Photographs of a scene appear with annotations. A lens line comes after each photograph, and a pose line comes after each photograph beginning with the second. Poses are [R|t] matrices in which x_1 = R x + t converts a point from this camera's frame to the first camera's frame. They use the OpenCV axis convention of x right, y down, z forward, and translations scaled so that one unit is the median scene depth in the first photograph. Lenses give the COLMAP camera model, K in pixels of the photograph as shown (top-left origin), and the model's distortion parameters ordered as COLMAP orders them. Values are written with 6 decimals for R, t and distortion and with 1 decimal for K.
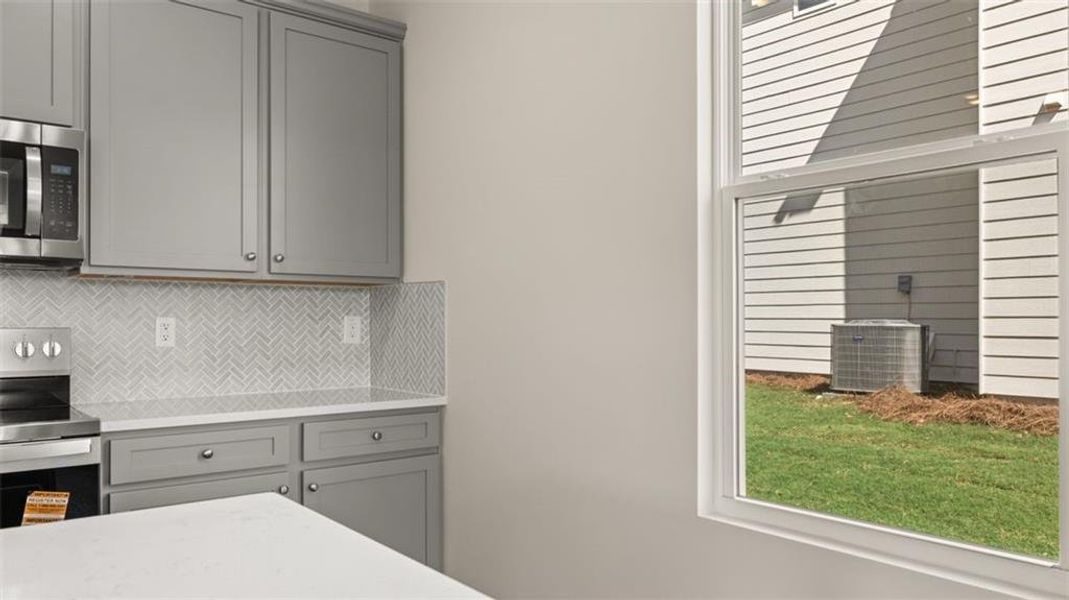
lens RADIAL K [[760.0, 0, 533.6], [0, 760.0, 319.1], [0, 0, 1]] dist [0.001310, 0.001375]
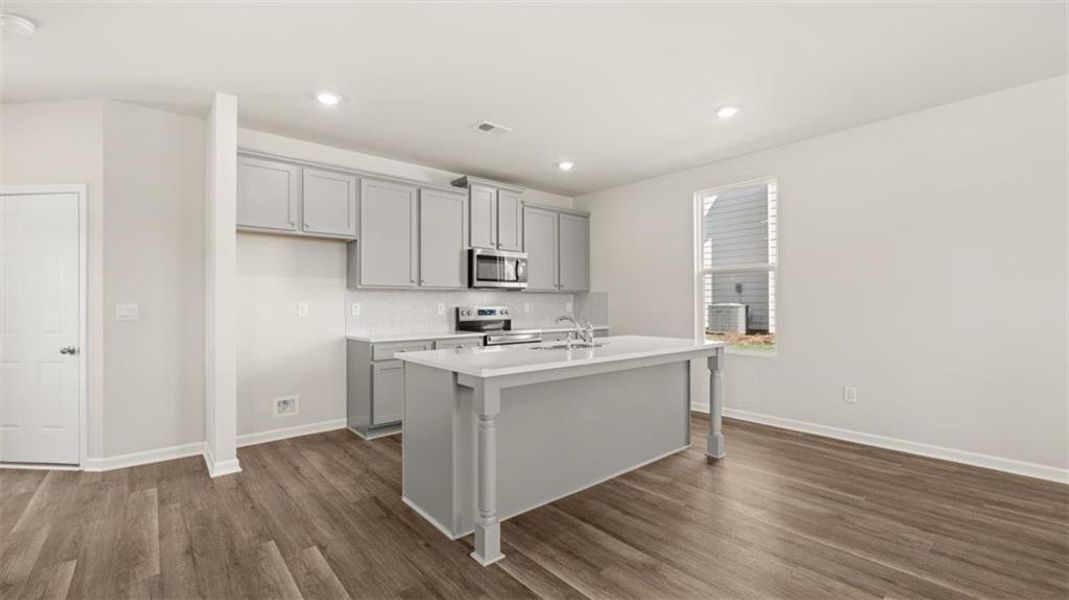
lens RADIAL K [[447.0, 0, 530.4], [0, 447.0, 303.4], [0, 0, 1]] dist [0.000280, 0.000076]
pose [[0.999666, -0.003279, 0.025652, -0.525626], [0.003272, 0.999995, 0.000328, -0.002206], [-0.025653, -0.000244, 0.999671, -1.005693]]
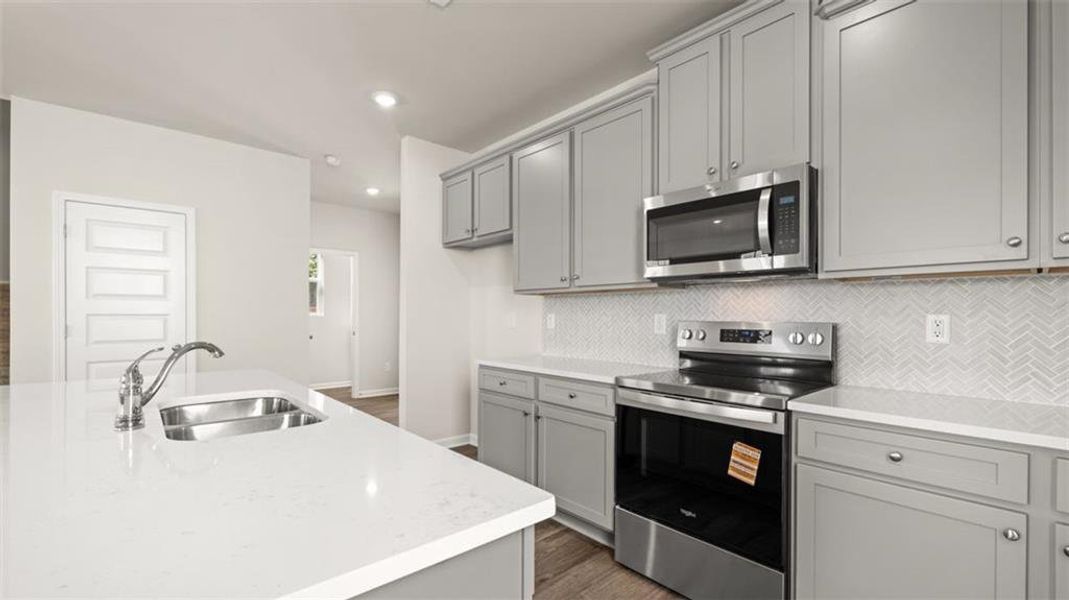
lens RADIAL K [[454.9, 0, 536.2], [0, 454.9, 315.4], [0, 0, 1]] dist [0.000471, 0.000026]
pose [[0.043635, 0.002972, -0.999043, 0.103745], [-0.000780, 0.999995, 0.002940, -0.002091], [0.999047, 0.000651, 0.043637, 0.431015]]
